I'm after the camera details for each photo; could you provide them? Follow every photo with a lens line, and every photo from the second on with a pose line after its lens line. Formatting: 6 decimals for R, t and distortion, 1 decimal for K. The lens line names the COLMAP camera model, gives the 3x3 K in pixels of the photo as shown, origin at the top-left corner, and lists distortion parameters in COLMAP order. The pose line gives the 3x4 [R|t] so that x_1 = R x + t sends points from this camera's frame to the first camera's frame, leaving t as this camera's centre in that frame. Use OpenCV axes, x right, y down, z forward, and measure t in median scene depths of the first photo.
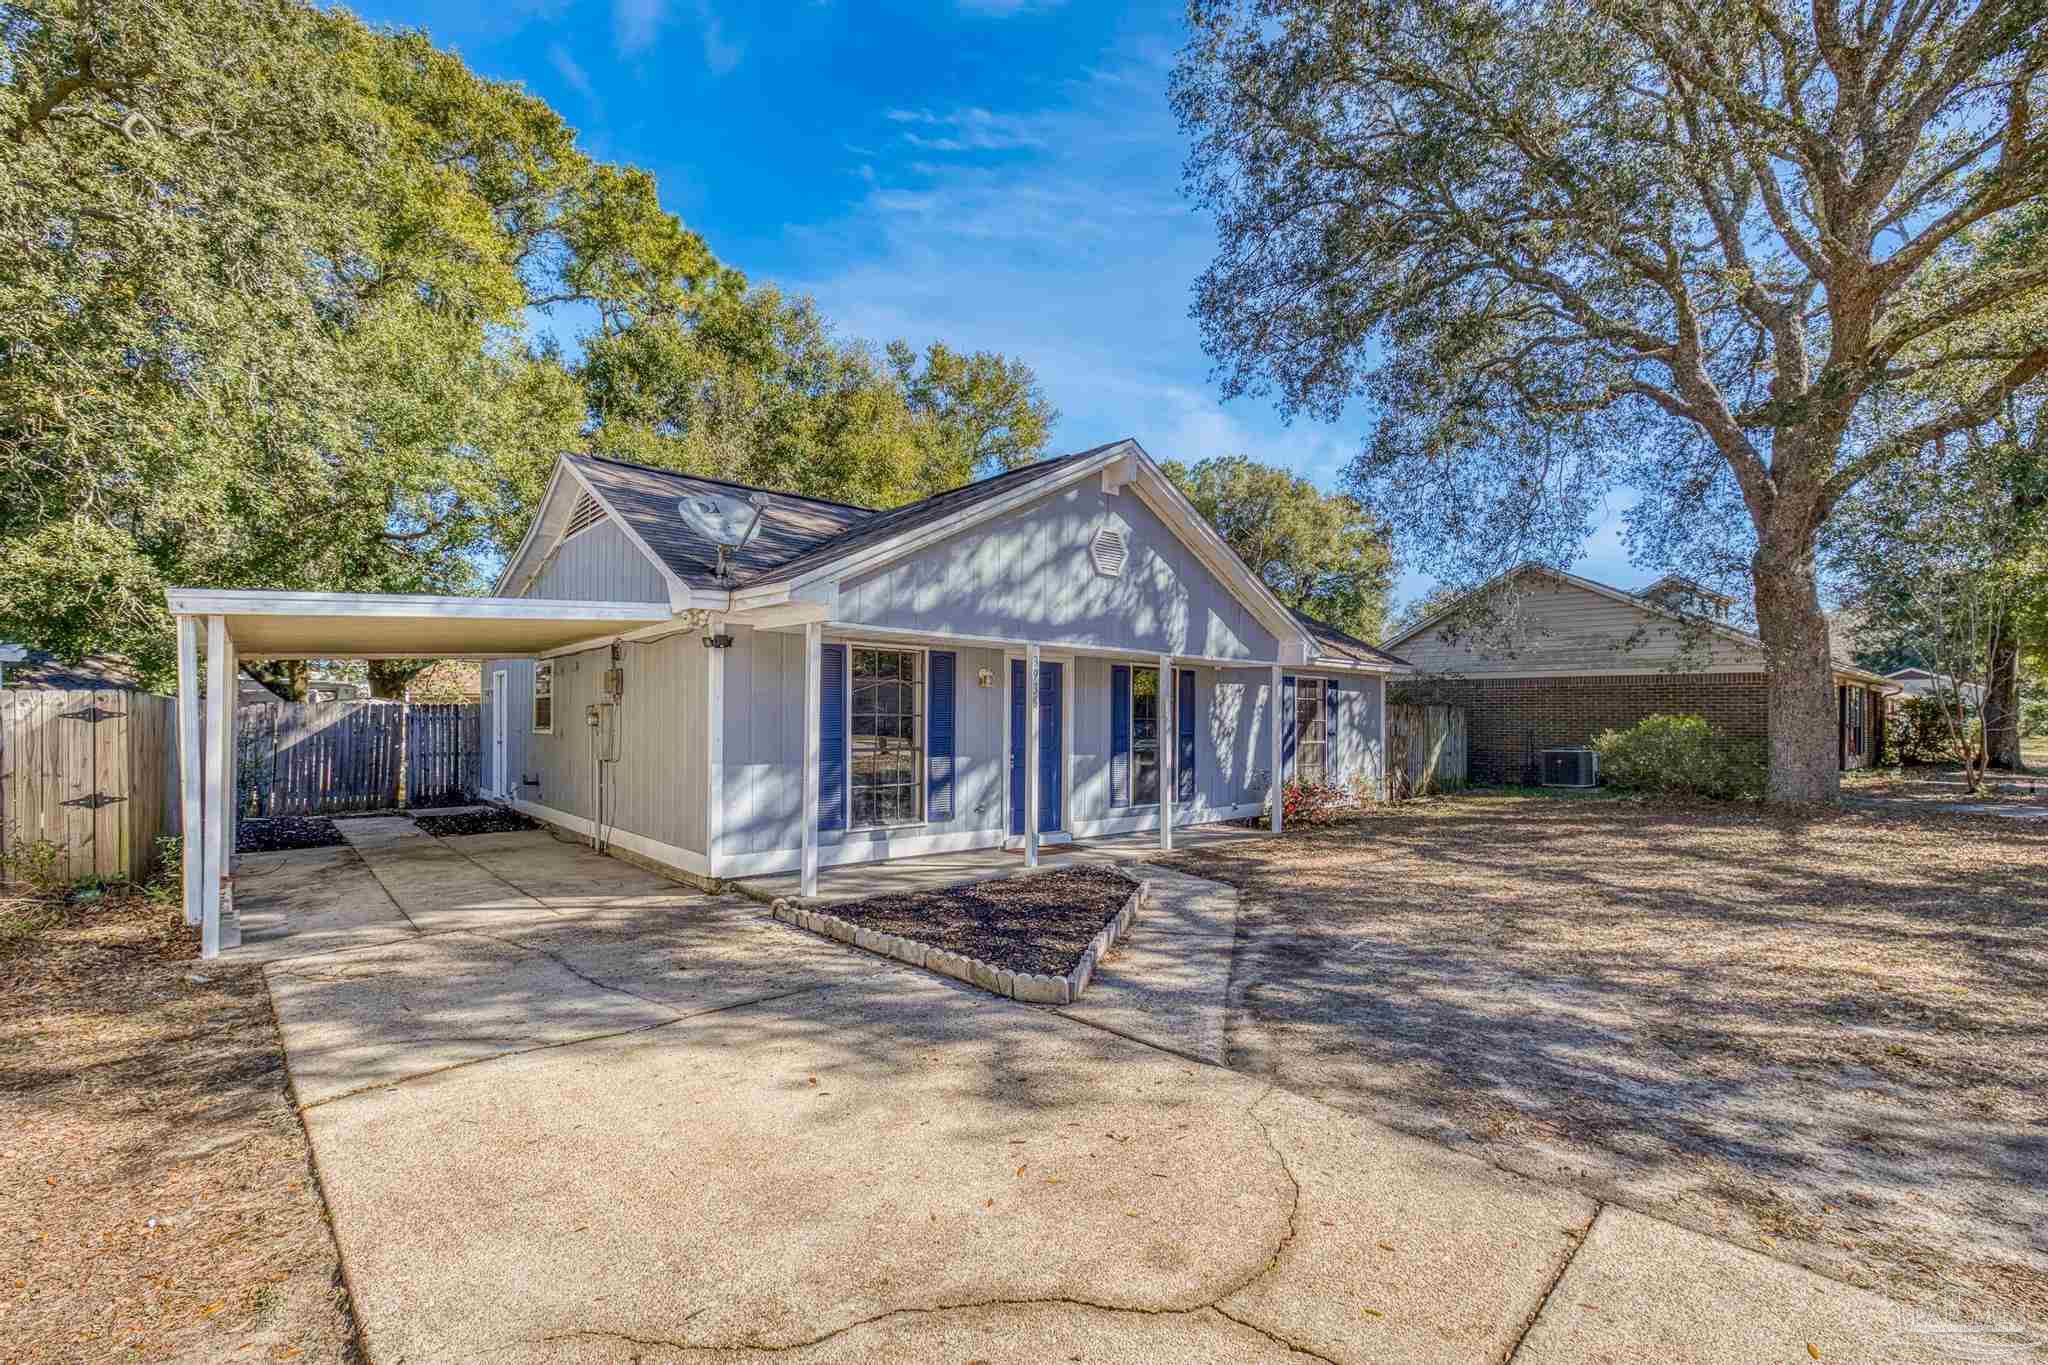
lens RADIAL K [[880.4, 0, 1023.0], [0, 880.4, 710.2], [0, 0, 1]] dist [-0.000317, -0.000663]
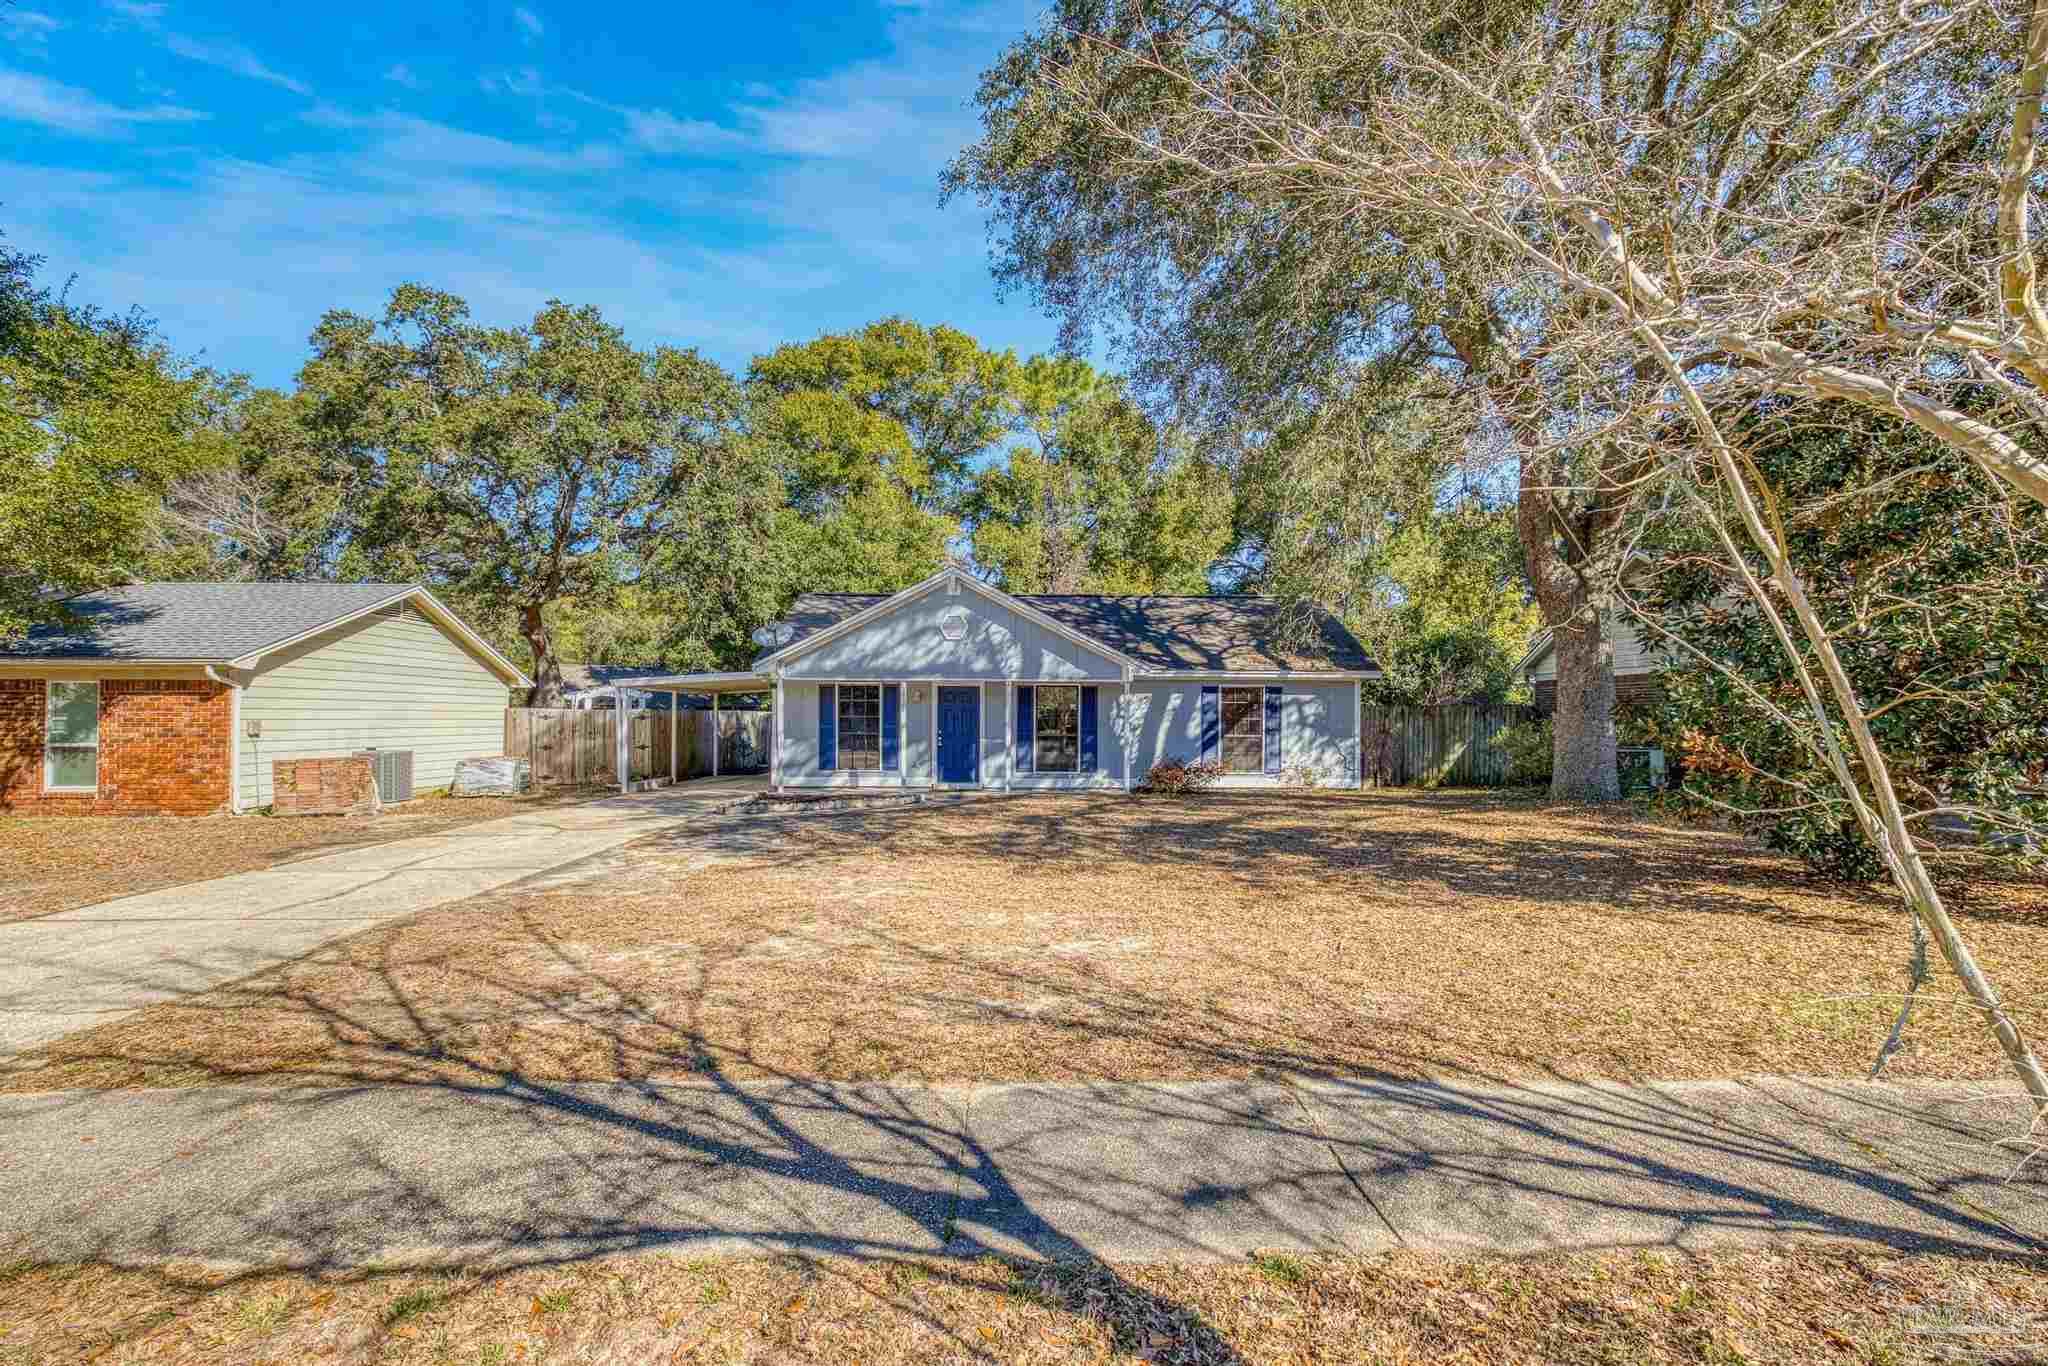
lens RADIAL K [[887.2, 0, 1020.8], [0, 887.2, 706.8], [0, 0, 1]] dist [0.003054, 0.000596]
pose [[0.750423, -0.010470, -0.660875, 1.308969], [0.007211, 0.999945, -0.007654, 0.000658], [0.660918, 0.000978, 0.750457, -0.268202]]
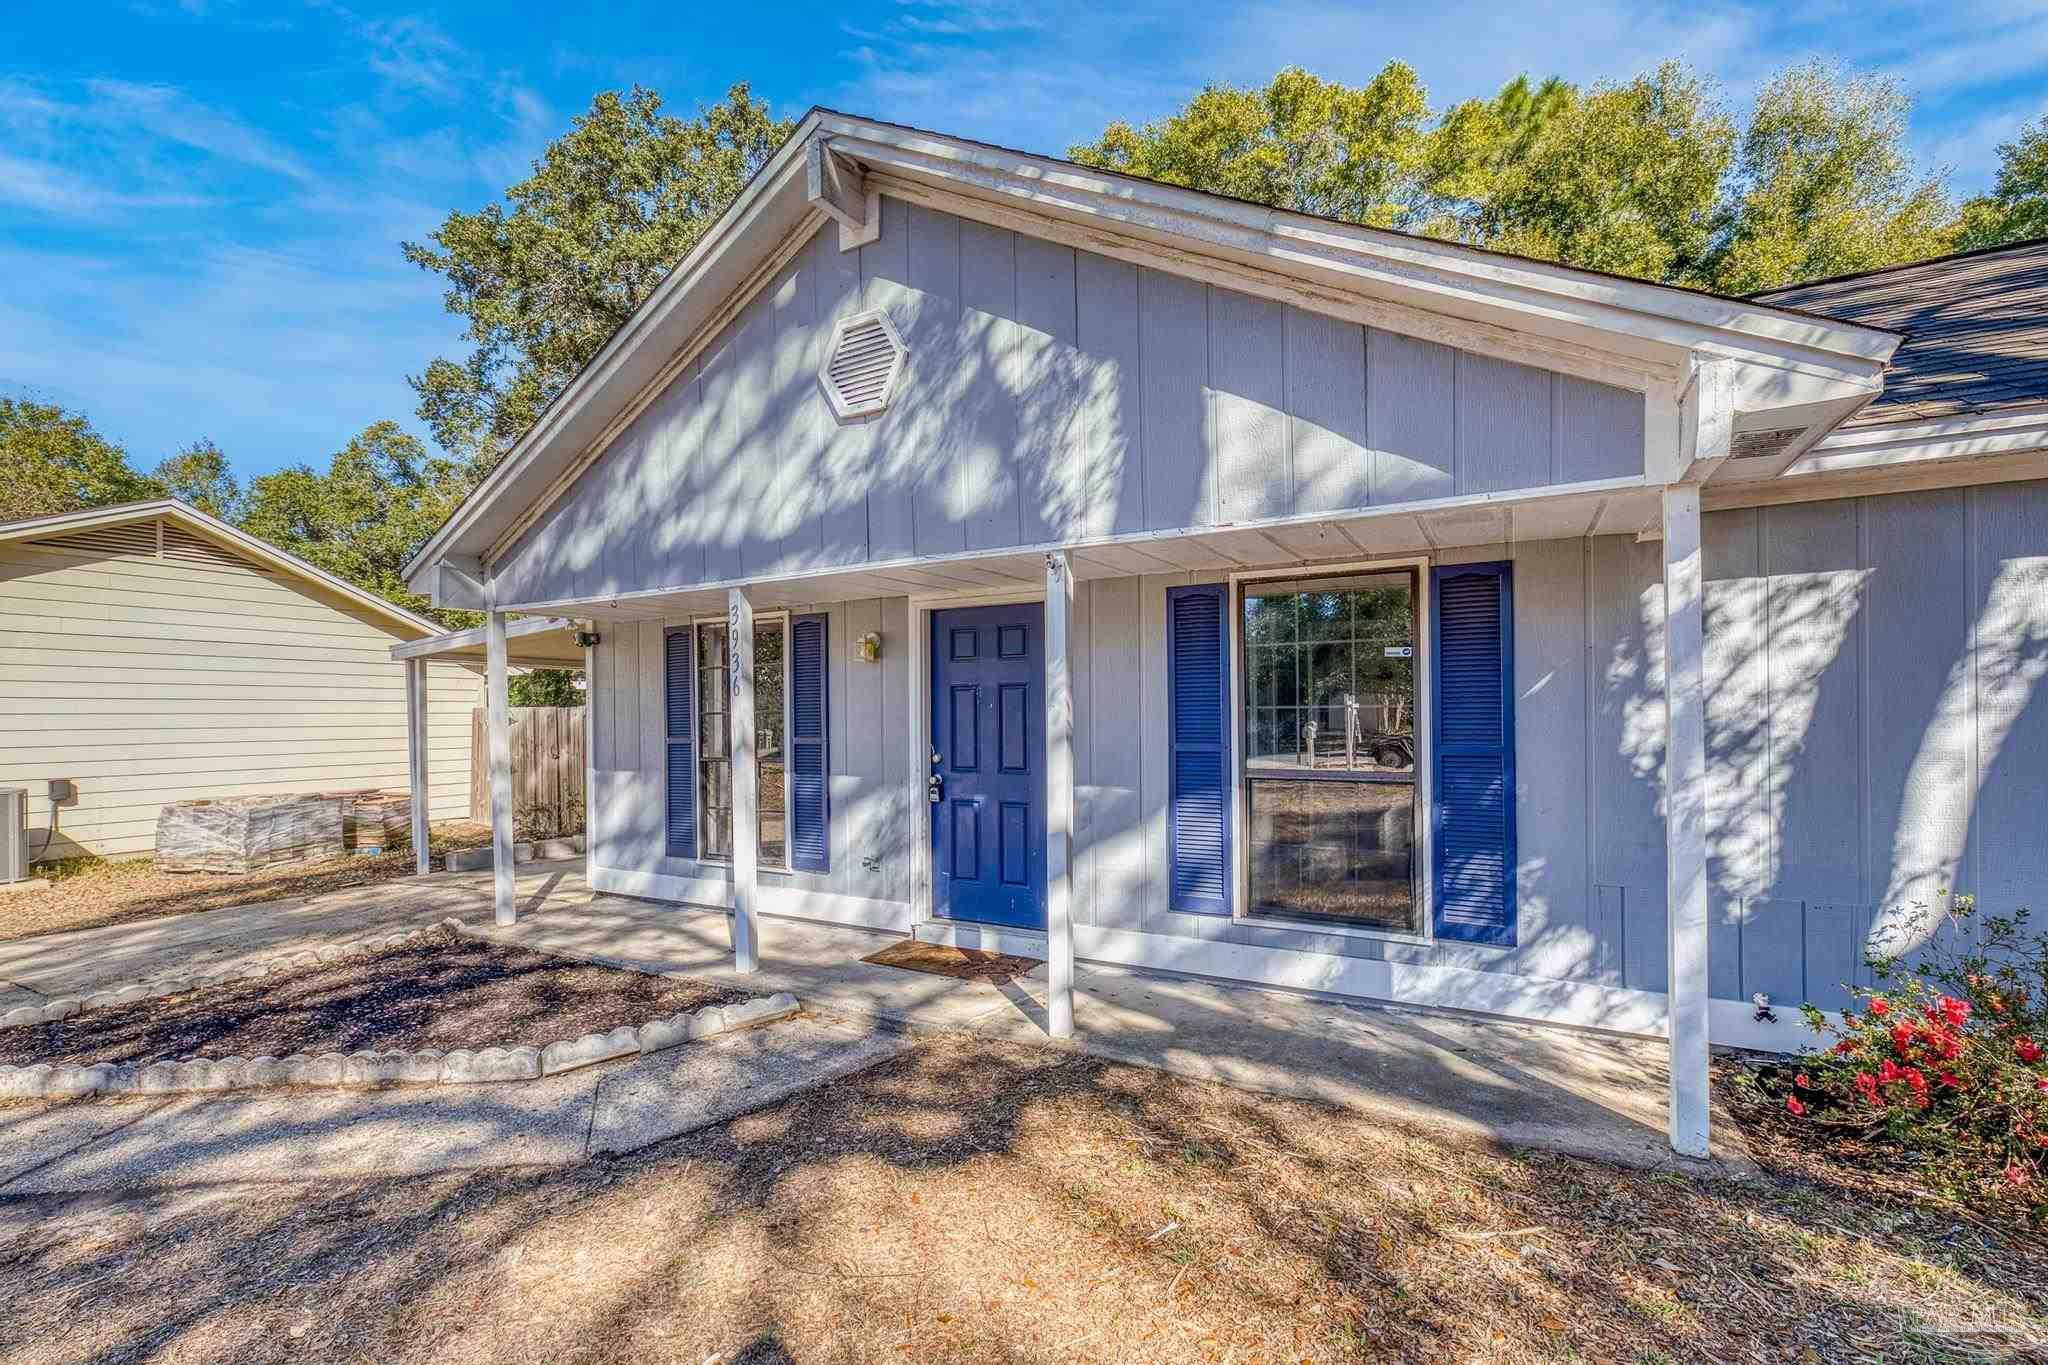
lens RADIAL K [[880.4, 0, 1023.0], [0, 880.4, 710.2], [0, 0, 1]] dist [-0.000317, -0.000663]
pose [[0.335497, -0.016905, -0.941889, 0.528642], [0.020340, 0.999736, -0.010699, 0.014633], [0.941822, -0.015569, 0.335752, 0.844642]]
